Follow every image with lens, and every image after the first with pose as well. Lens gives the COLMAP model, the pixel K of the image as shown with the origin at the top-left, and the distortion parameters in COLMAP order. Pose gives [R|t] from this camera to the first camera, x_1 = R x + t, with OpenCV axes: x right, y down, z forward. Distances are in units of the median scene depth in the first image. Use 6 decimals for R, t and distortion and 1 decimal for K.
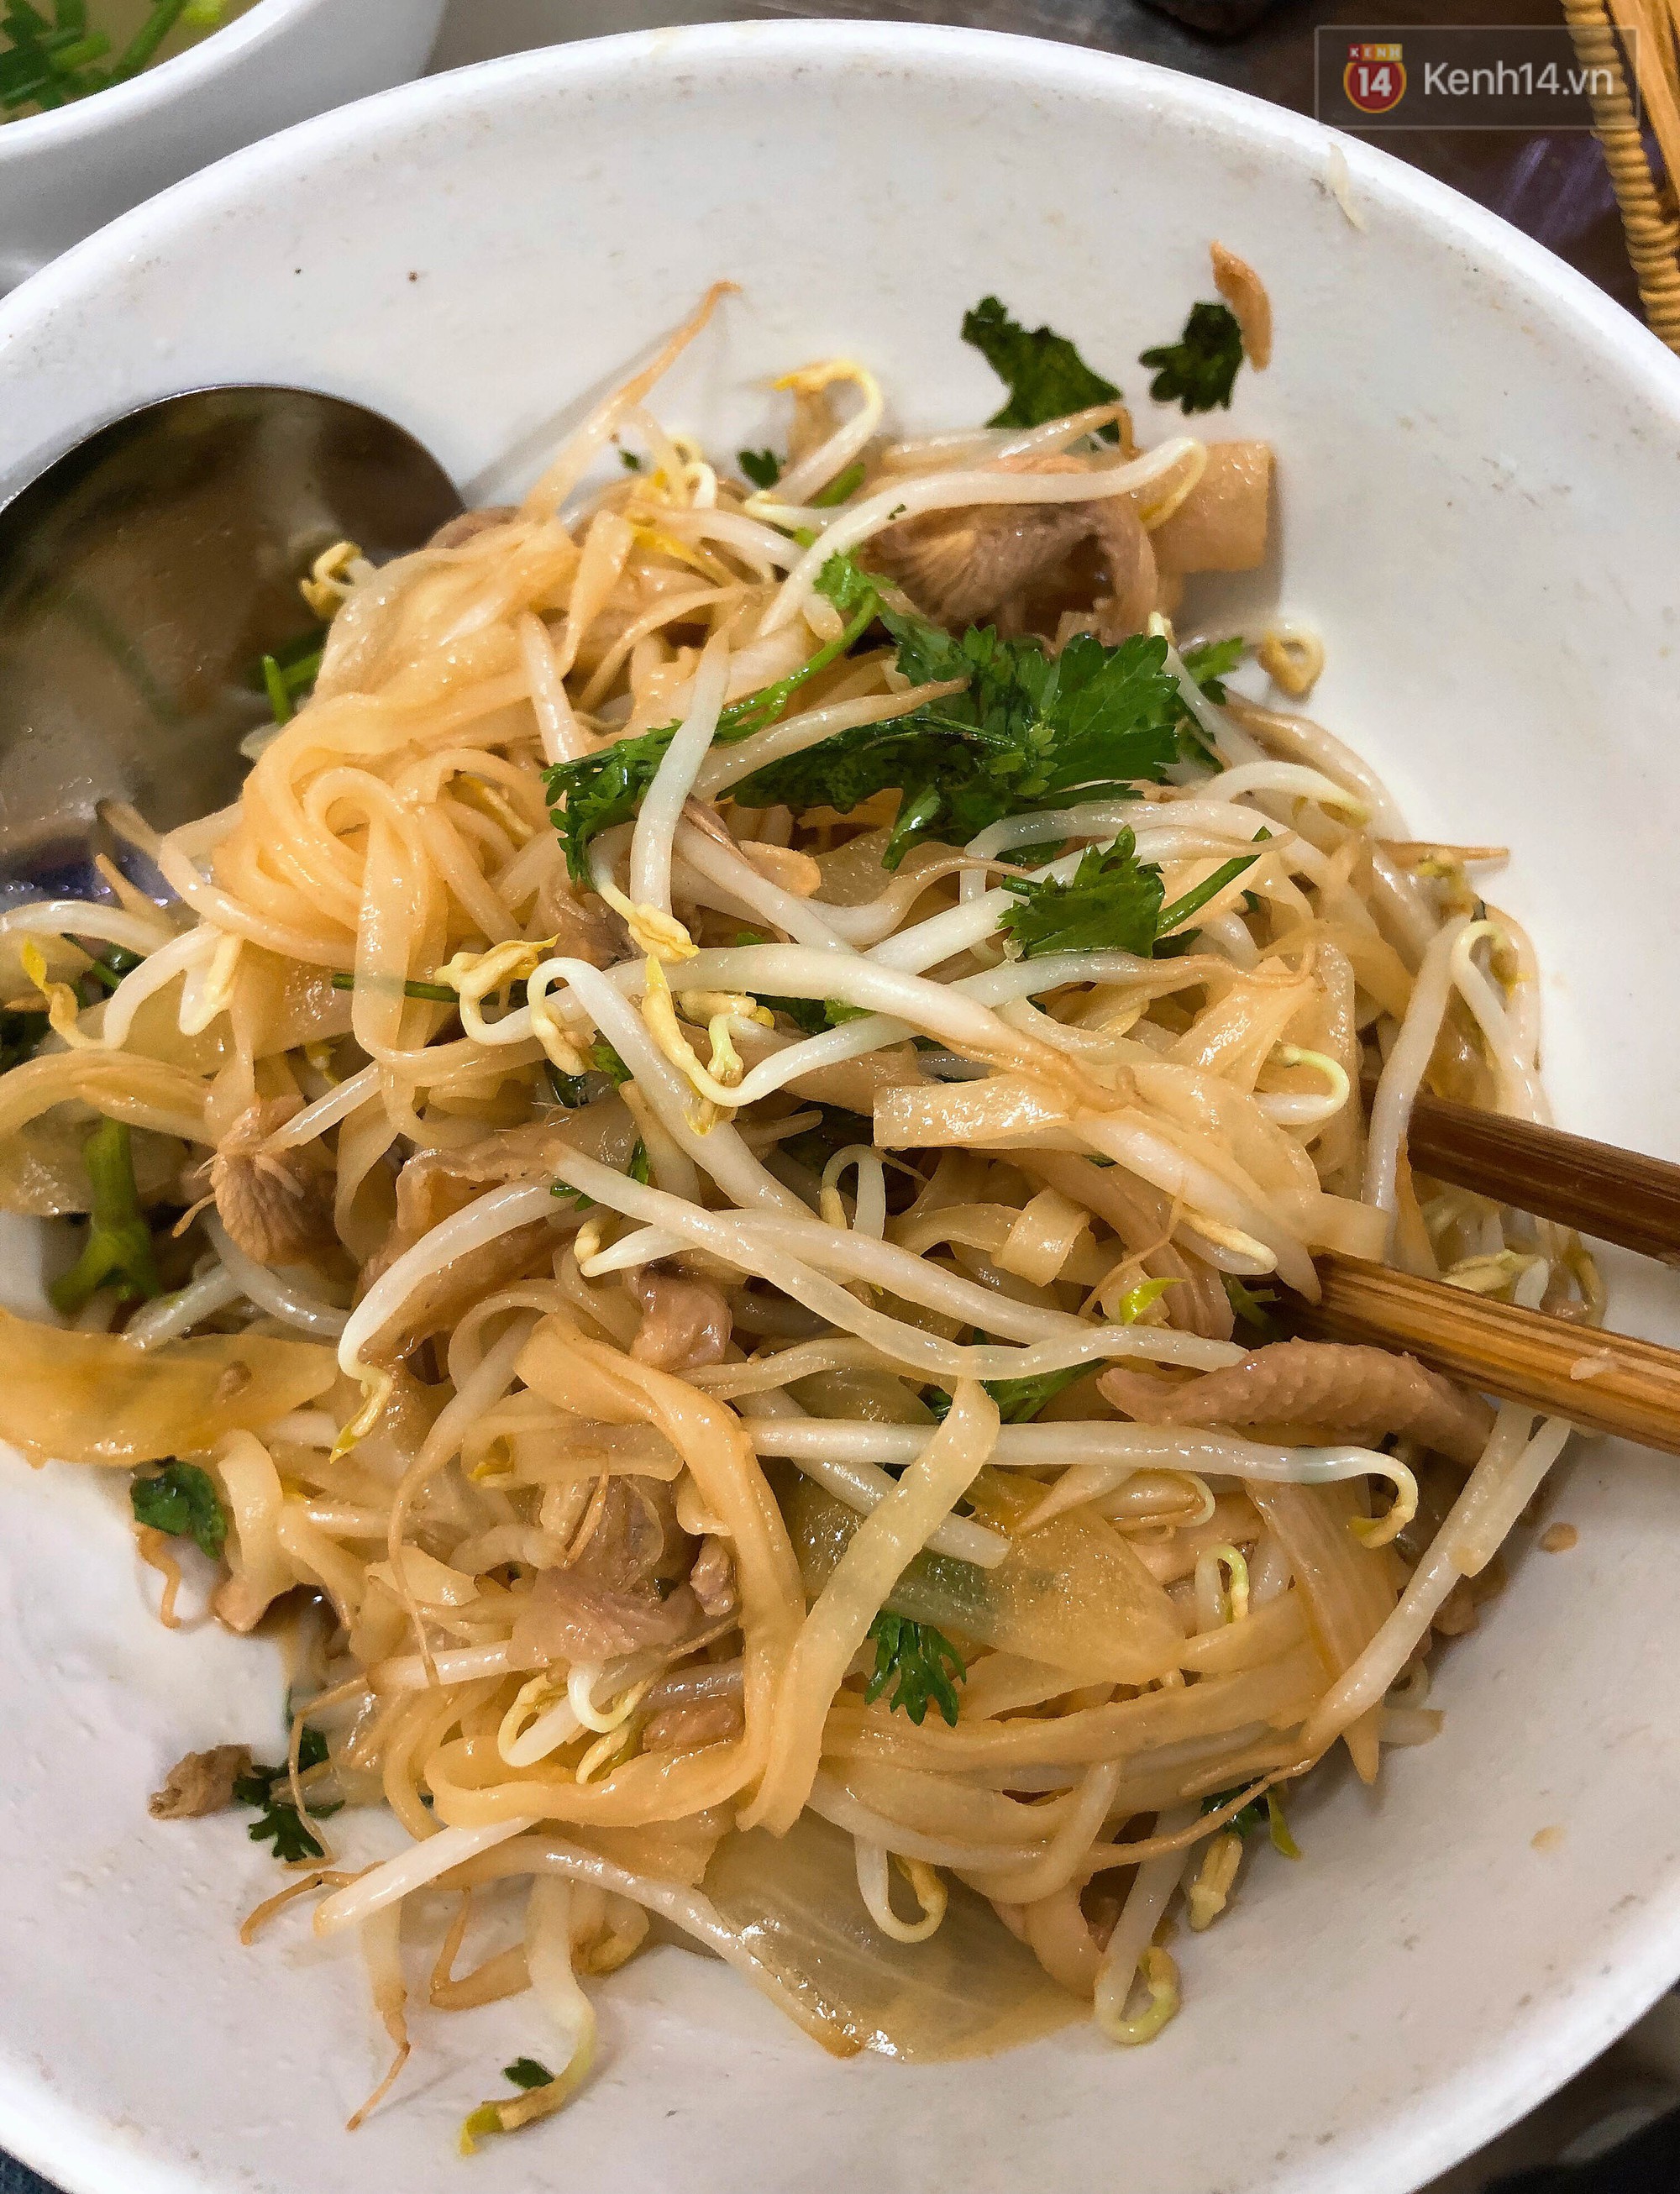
lens RADIAL K [[1925.6, 0, 840.0], [0, 1925.6, 1097.0], [0, 0, 1]] dist [0.005807, -0.015929]
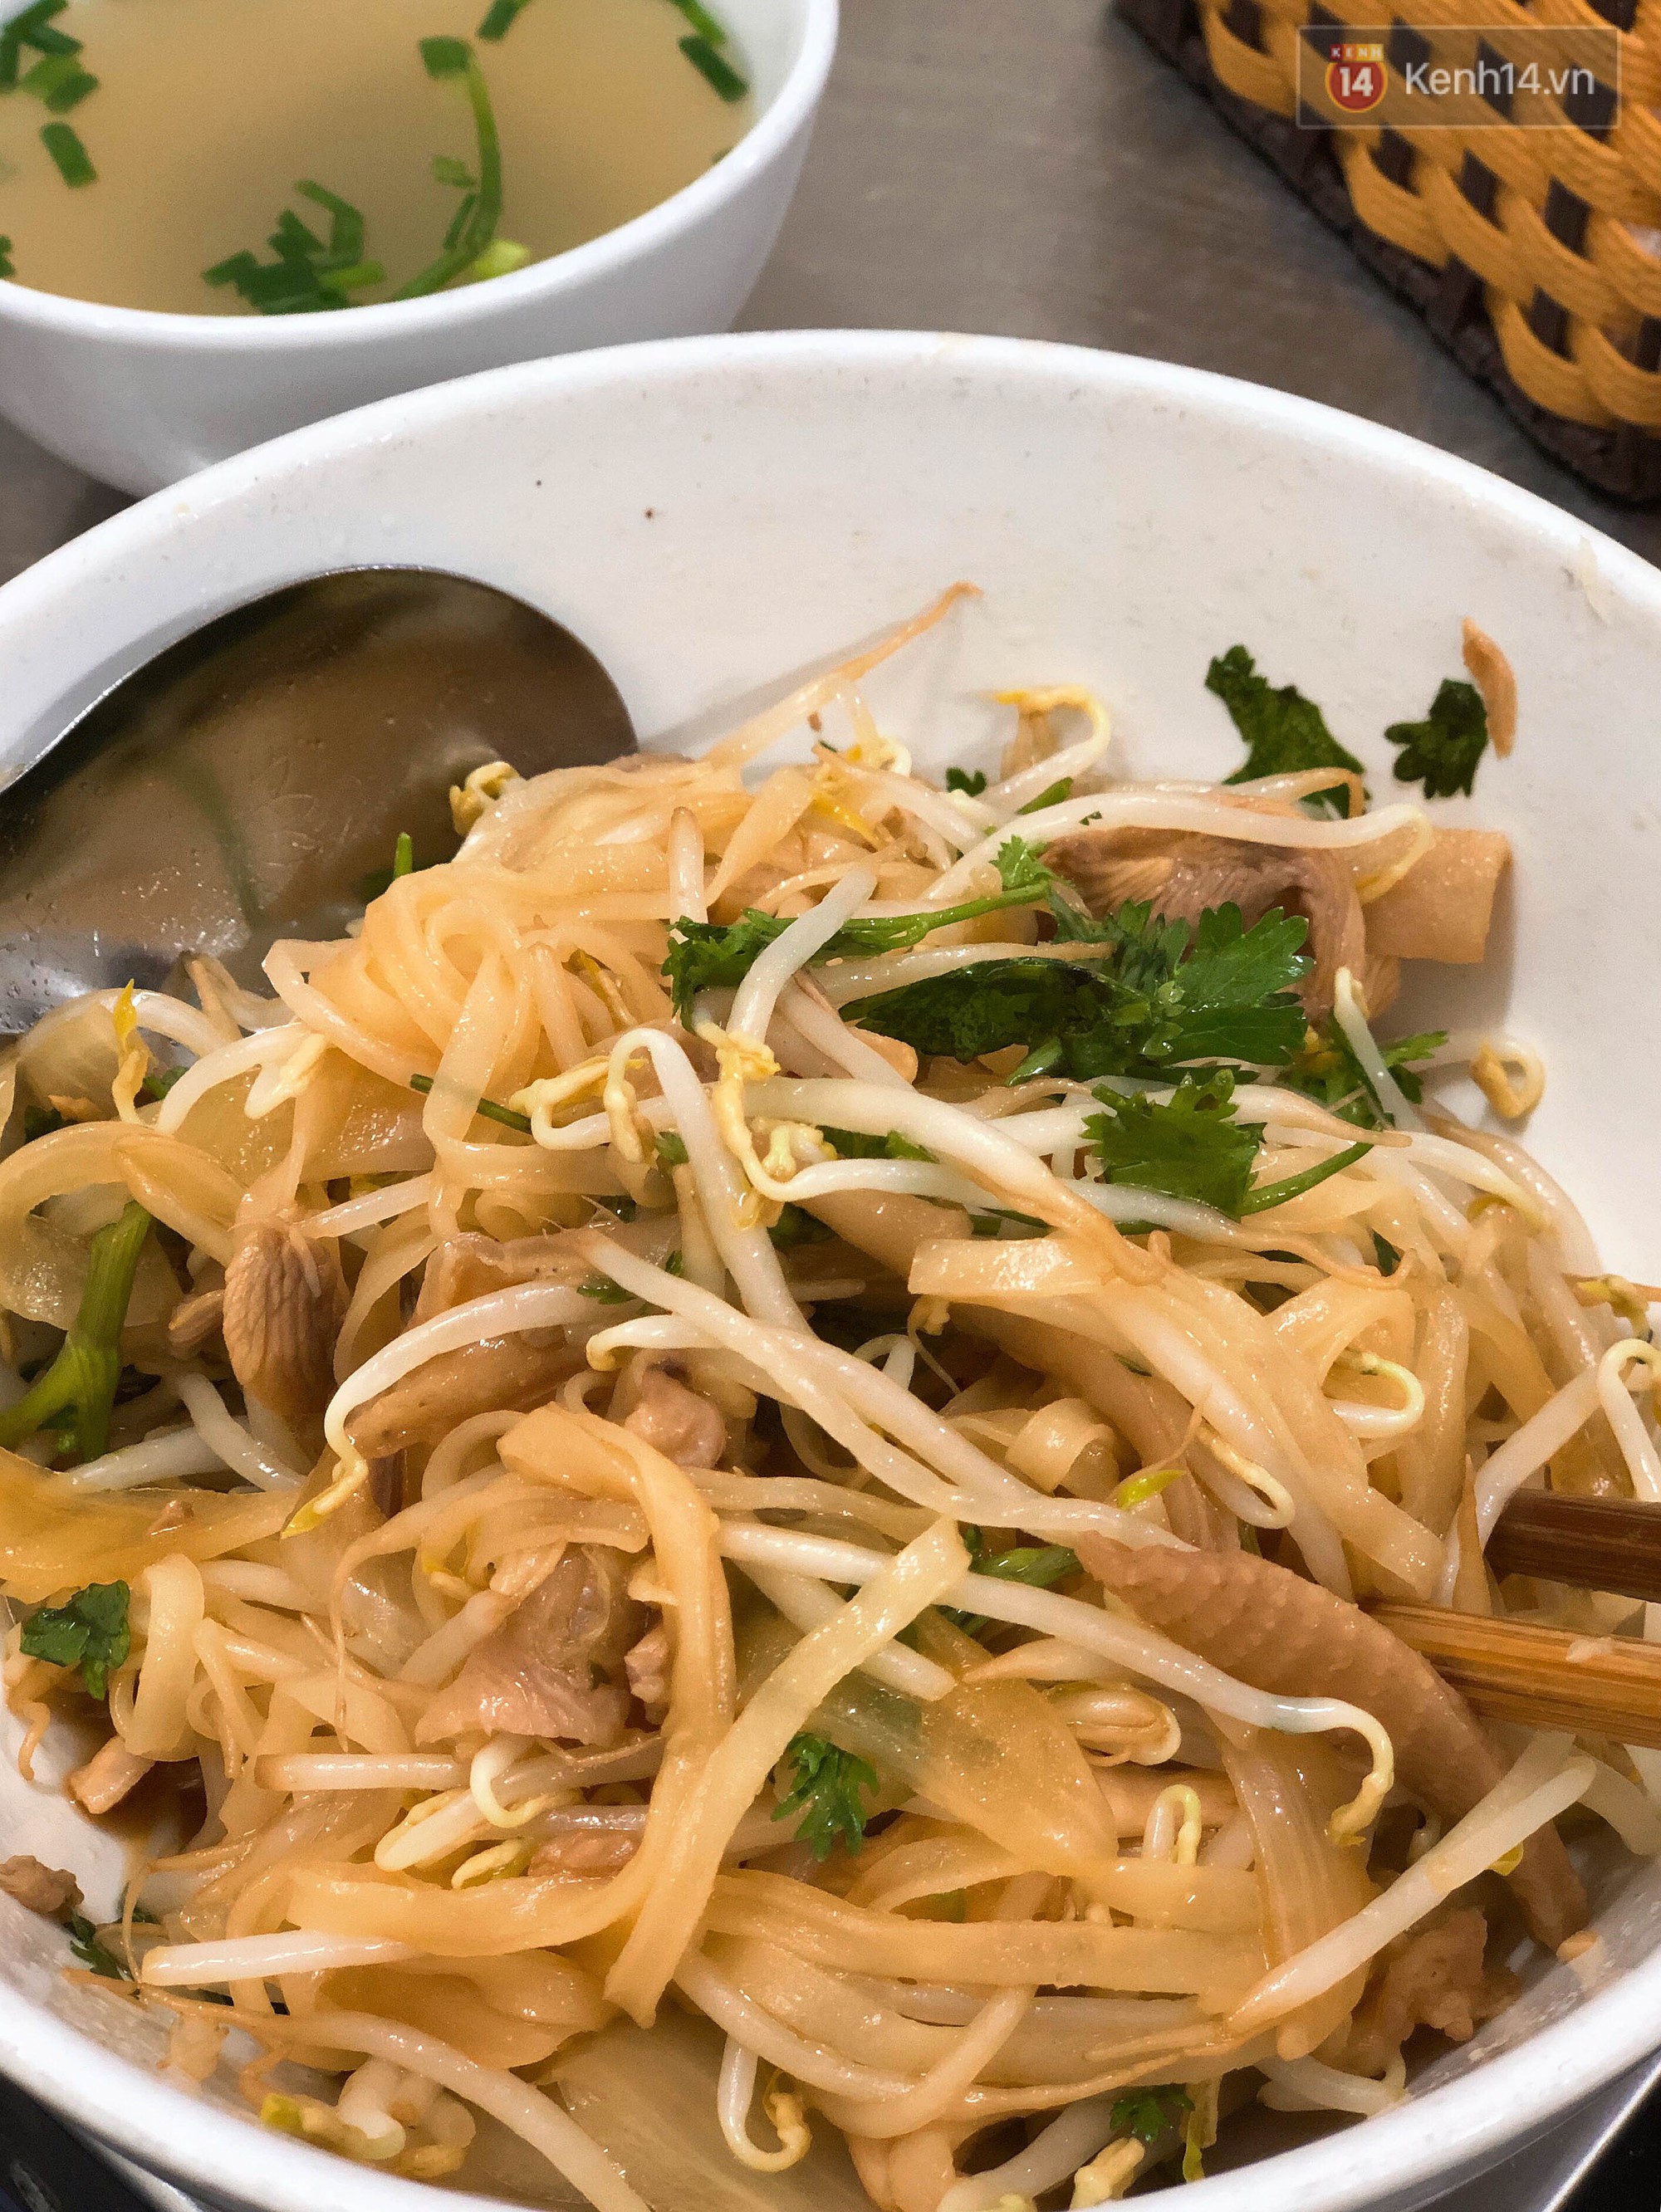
lens RADIAL K [[3313.6, 0, 788.8], [0, 3313.6, 1108.1], [0, 0, 1]] dist [-0.297784, 2.608014]
pose [[0.973108, 0.196846, -0.119636, 0.110167], [-0.224665, 0.925722, -0.304244, 0.360537], [0.050861, 0.322941, 0.945052, -0.493810]]
